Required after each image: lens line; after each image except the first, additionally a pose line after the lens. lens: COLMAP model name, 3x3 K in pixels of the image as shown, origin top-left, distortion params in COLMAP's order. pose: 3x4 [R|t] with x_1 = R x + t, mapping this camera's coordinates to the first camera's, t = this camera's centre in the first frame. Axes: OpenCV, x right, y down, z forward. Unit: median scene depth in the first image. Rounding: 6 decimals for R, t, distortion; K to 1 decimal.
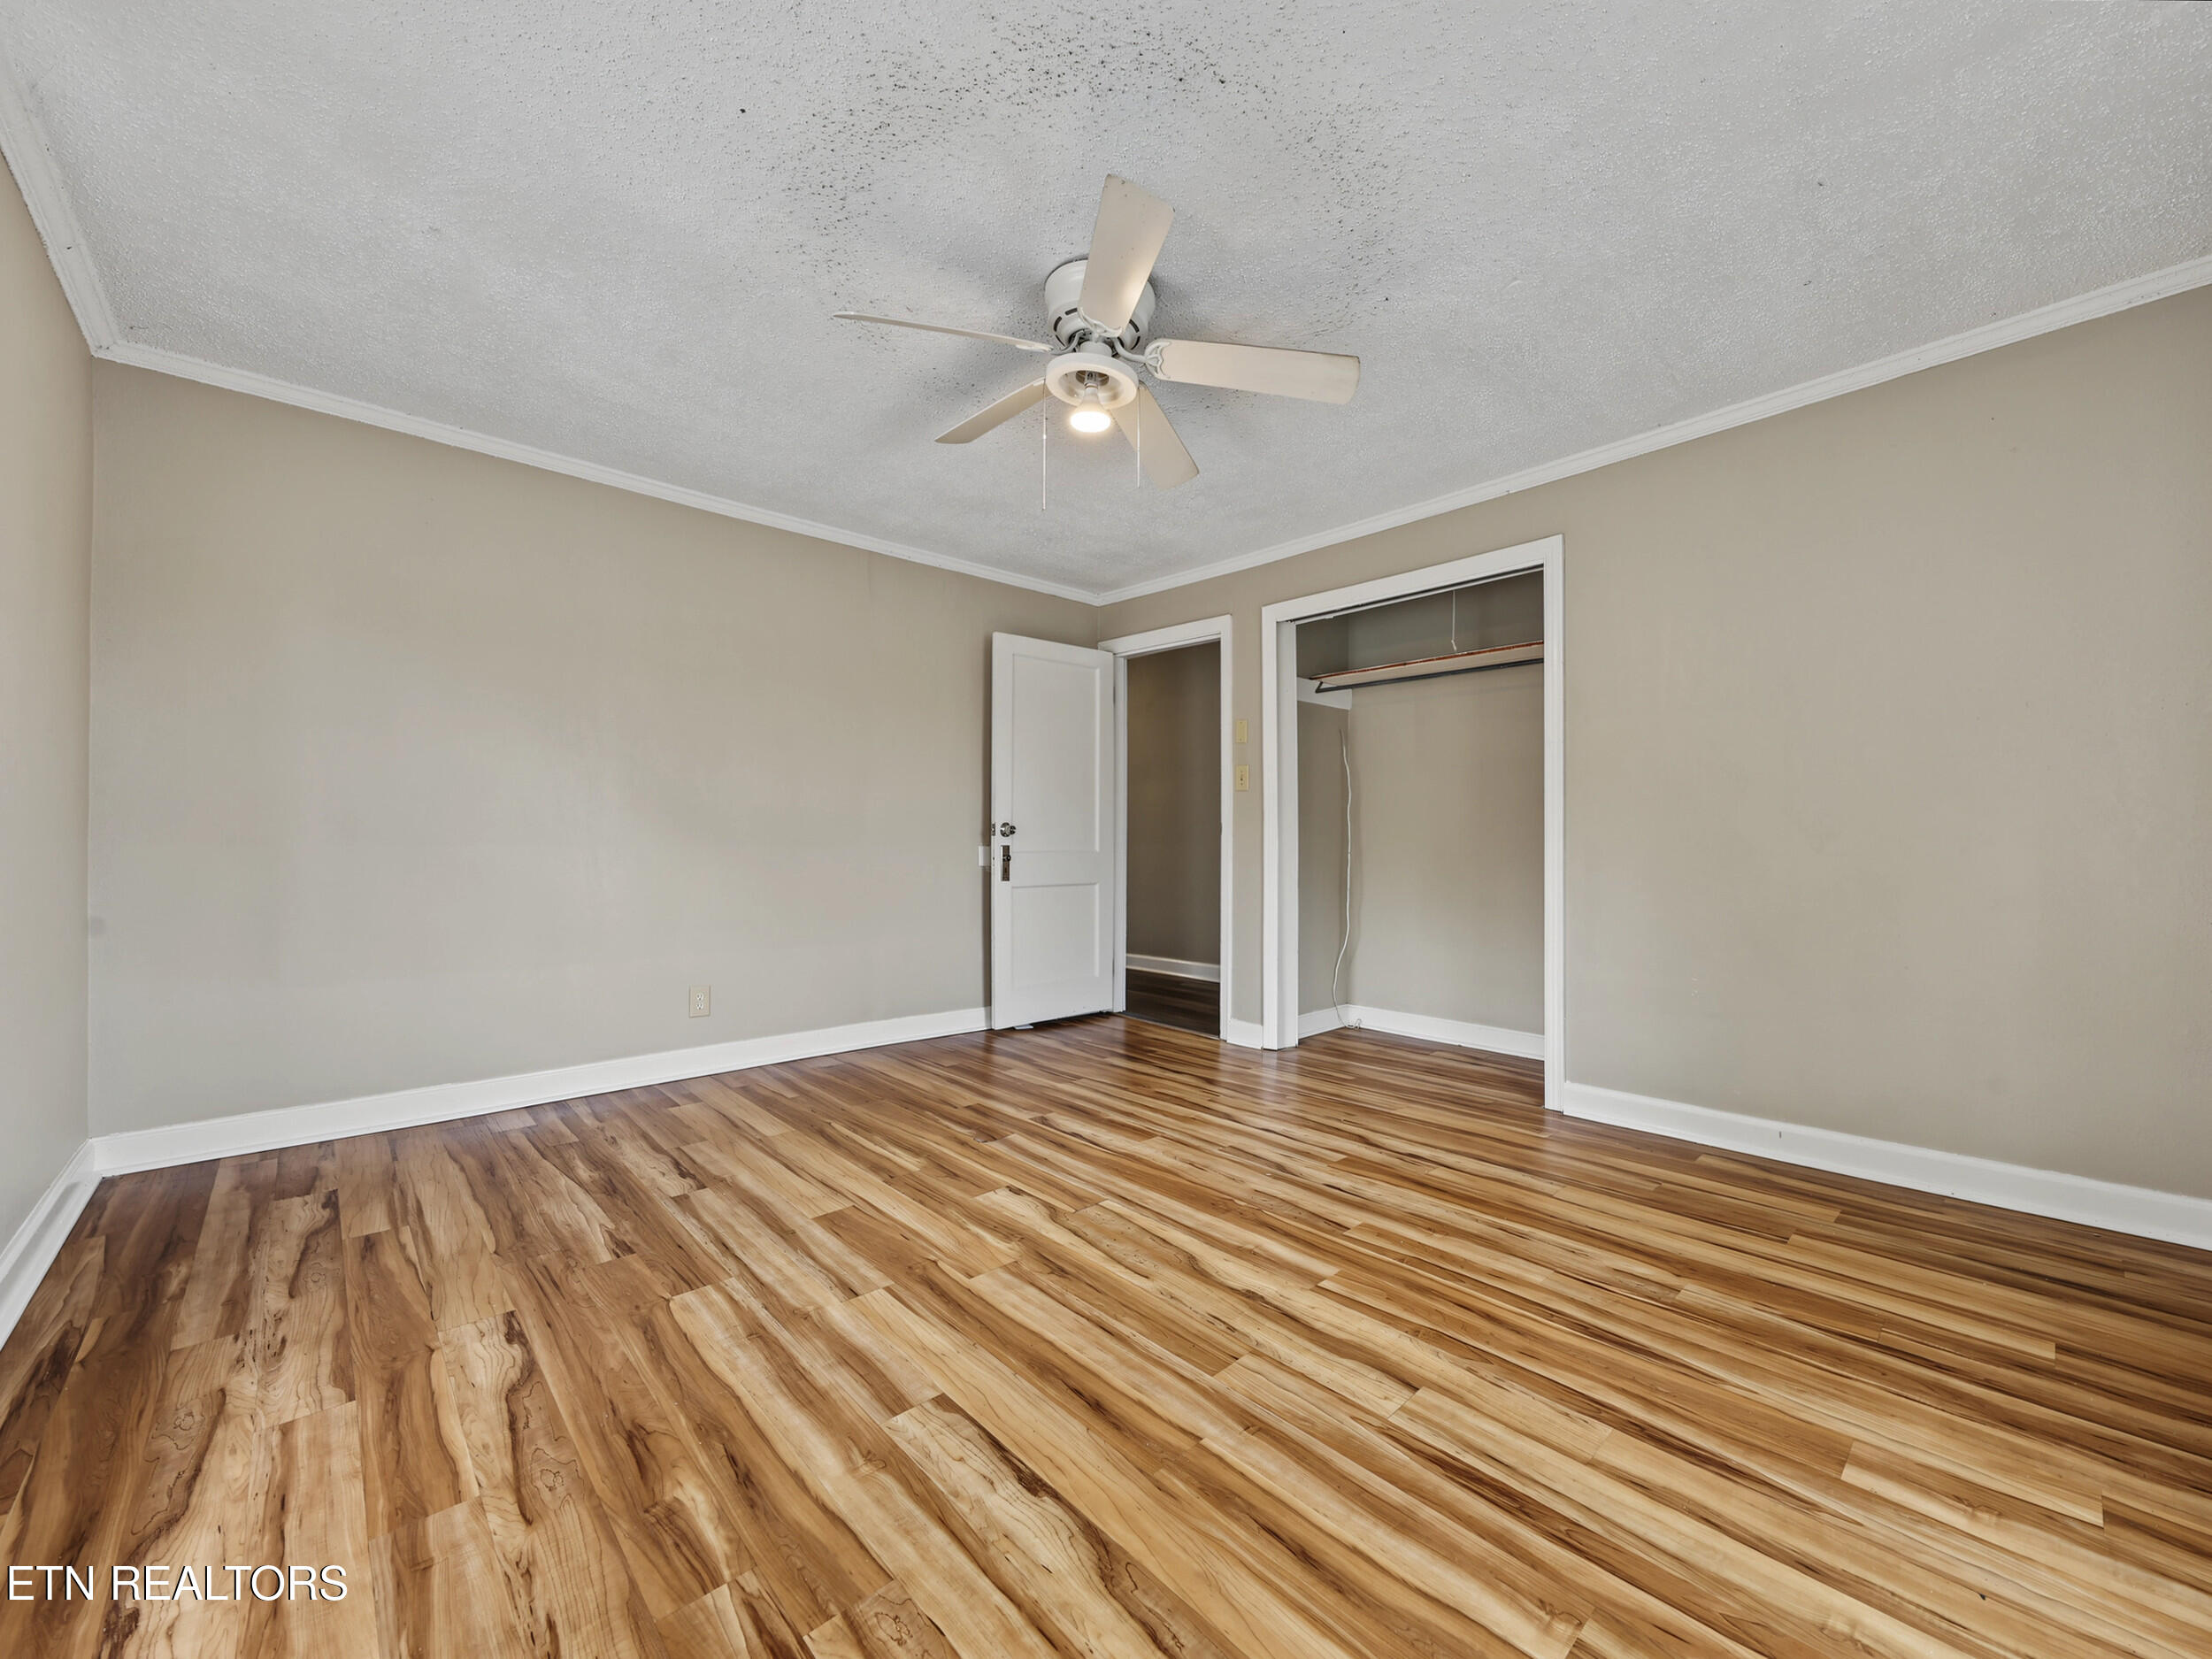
lens RADIAL K [[876.5, 0, 1096.6], [0, 876.5, 833.5], [0, 0, 1]] dist [-0.014206, 0.008037]
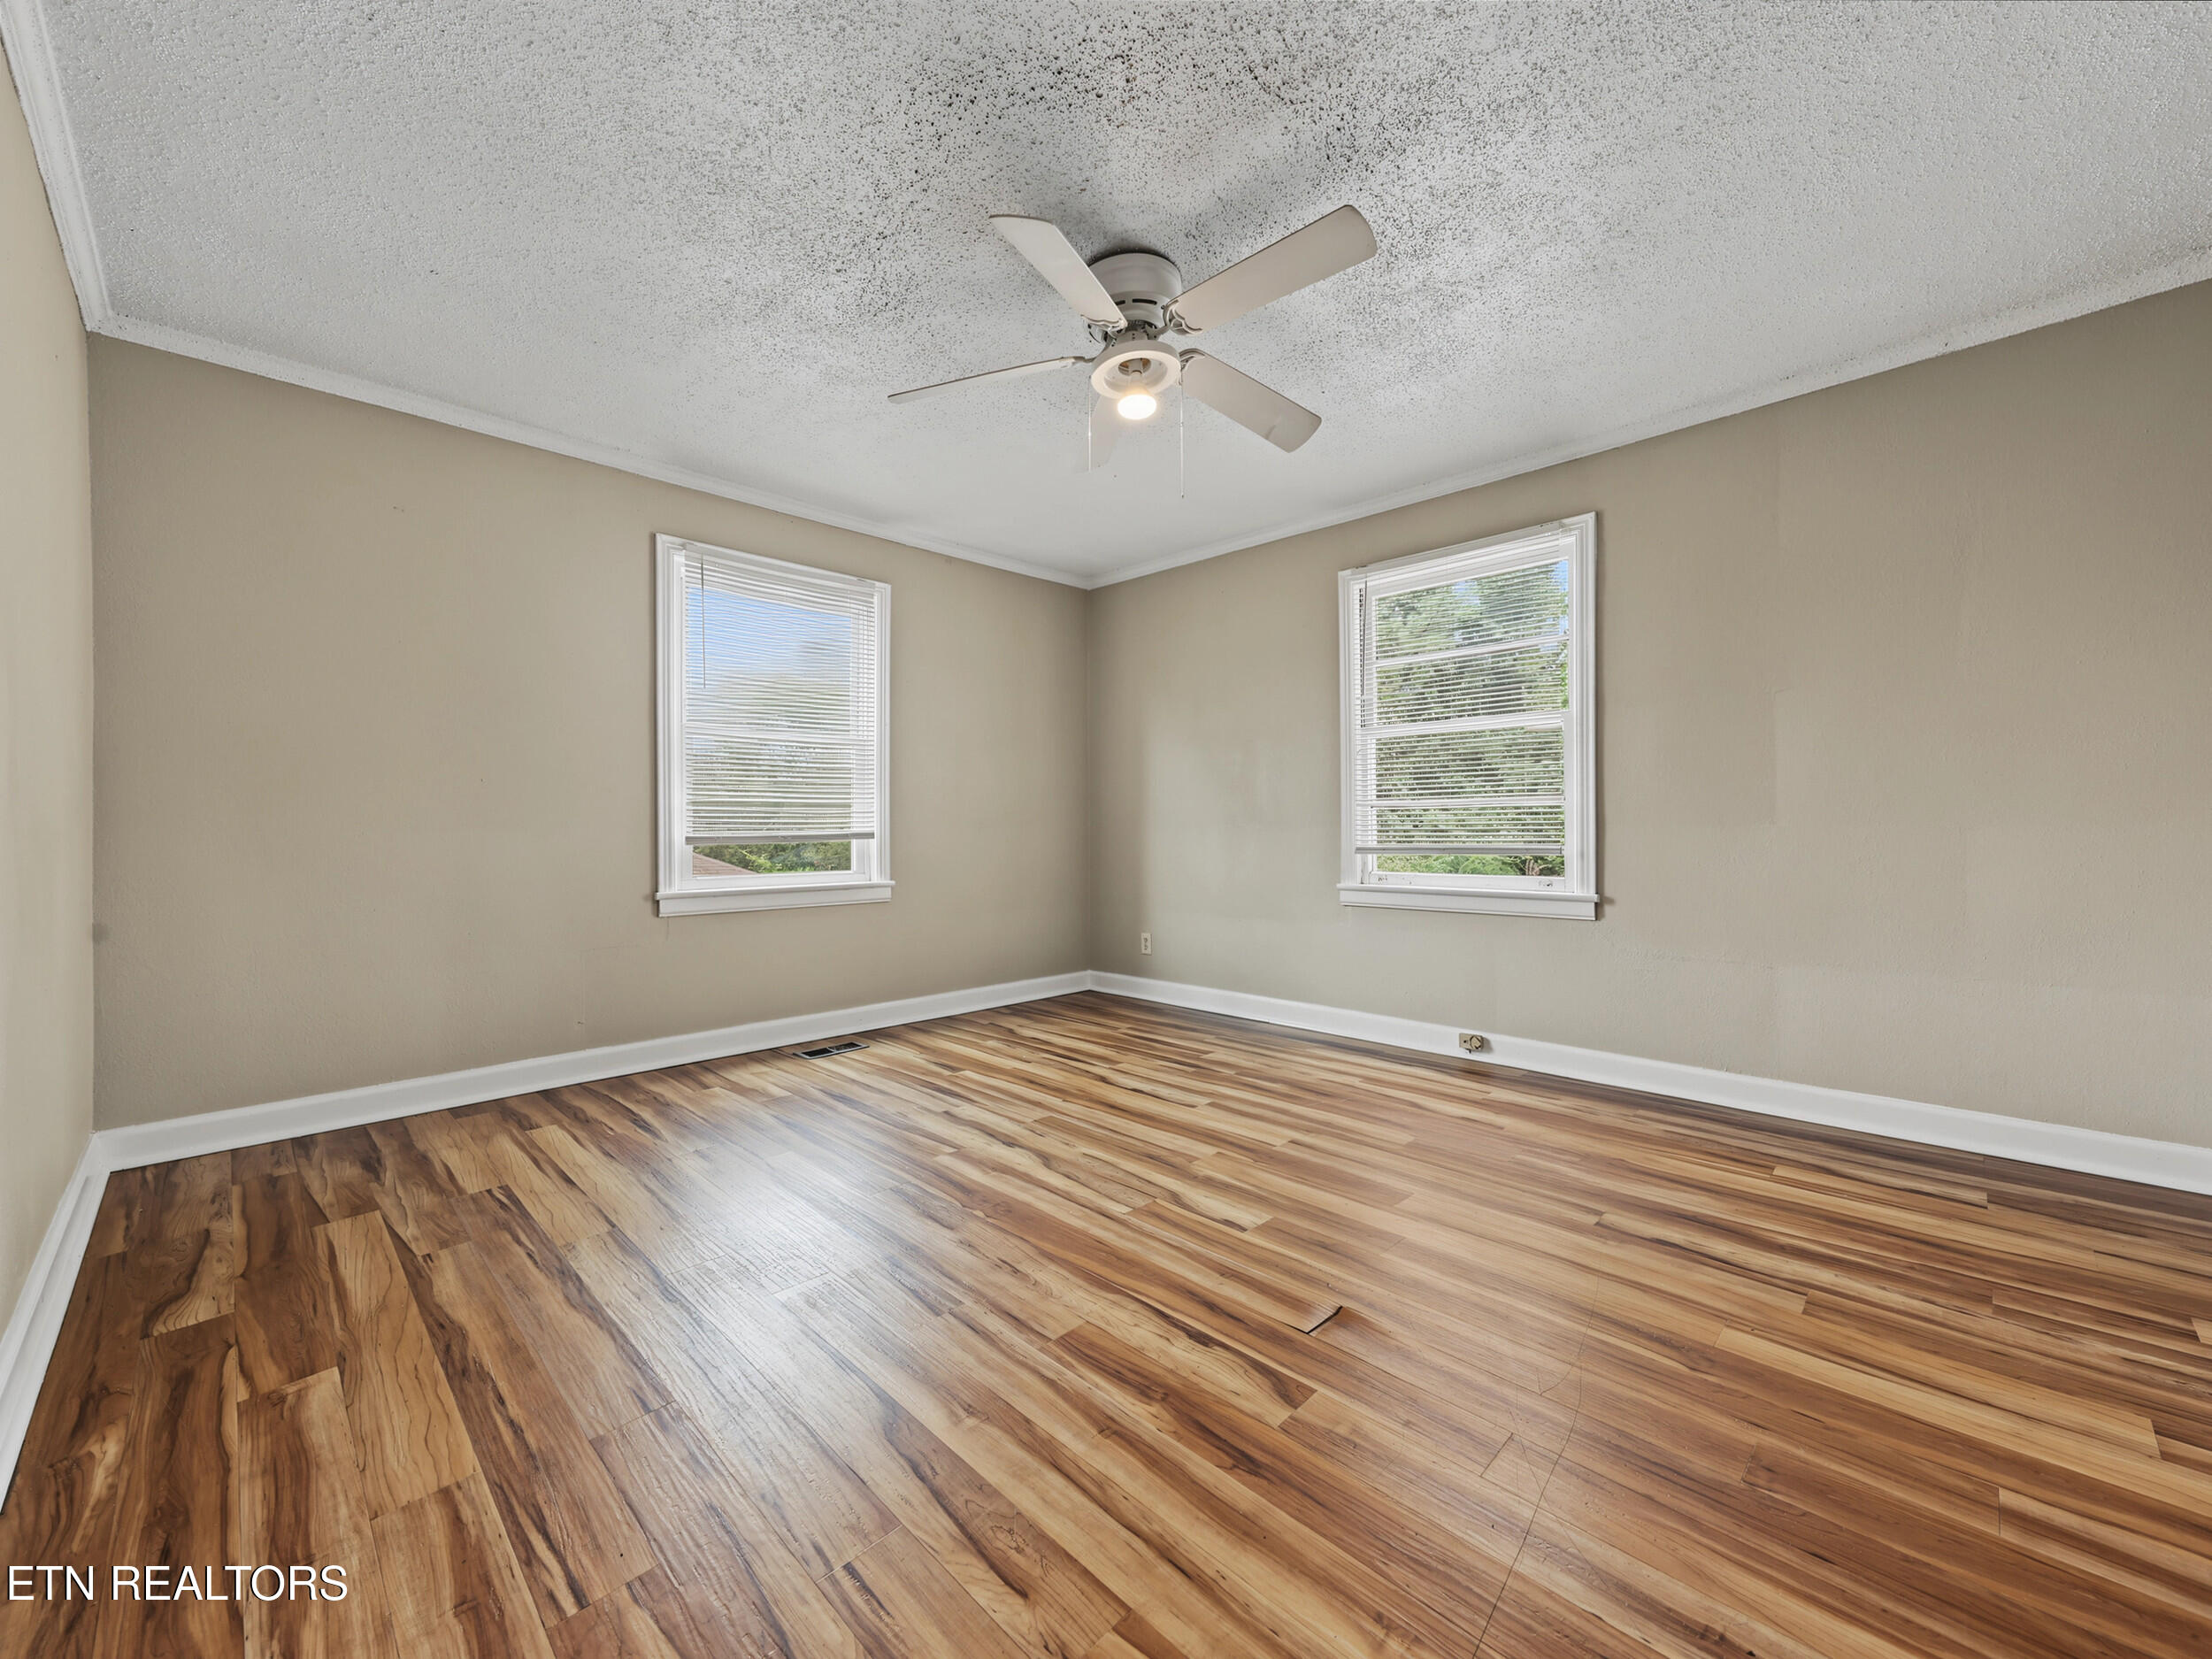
lens RADIAL K [[876.5, 0, 1096.6], [0, 876.5, 833.5], [0, 0, 1]] dist [-0.014206, 0.008037]
pose [[-0.998745, 0.001306, -0.050062, 0.103274], [0.001220, 0.999998, 0.001741, 0.026891], [0.050064, 0.001677, -0.998745, 2.273064]]
